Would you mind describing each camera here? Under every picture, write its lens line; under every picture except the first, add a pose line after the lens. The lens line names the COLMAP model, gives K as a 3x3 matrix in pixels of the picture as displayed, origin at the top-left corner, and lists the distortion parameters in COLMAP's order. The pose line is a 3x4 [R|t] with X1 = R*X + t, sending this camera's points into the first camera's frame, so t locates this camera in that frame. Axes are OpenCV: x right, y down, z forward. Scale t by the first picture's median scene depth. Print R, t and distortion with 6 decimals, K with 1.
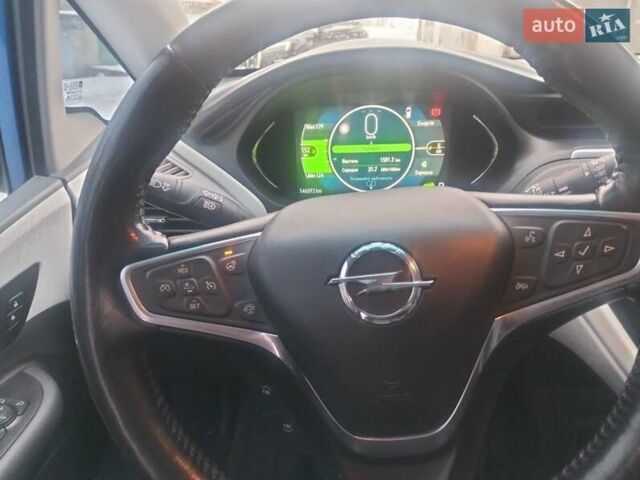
lens RADIAL K [[515.0, 0, 320.0], [0, 515.0, 240.0], [0, 0, 1]] dist [0.066323, -0.134583]
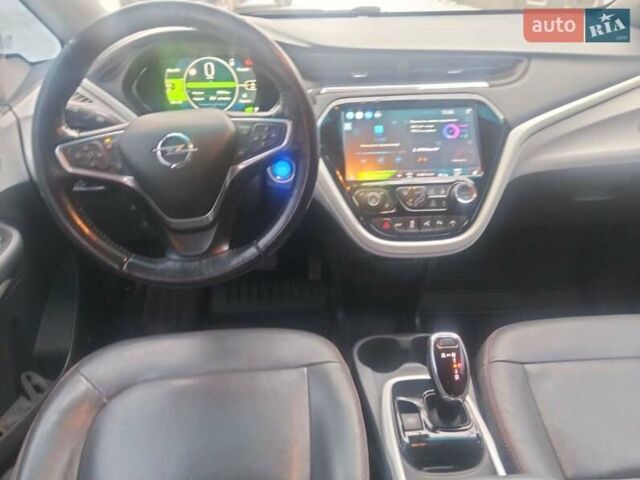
lens RADIAL K [[515.0, 0, 320.0], [0, 515.0, 240.0], [0, 0, 1]] dist [0.066323, -0.134583]
pose [[0.991972, -0.033976, 0.121807, 0.228982], [0.016950, 0.990262, 0.138179, 0.083412], [-0.125316, -0.135005, 0.982888, -0.698856]]
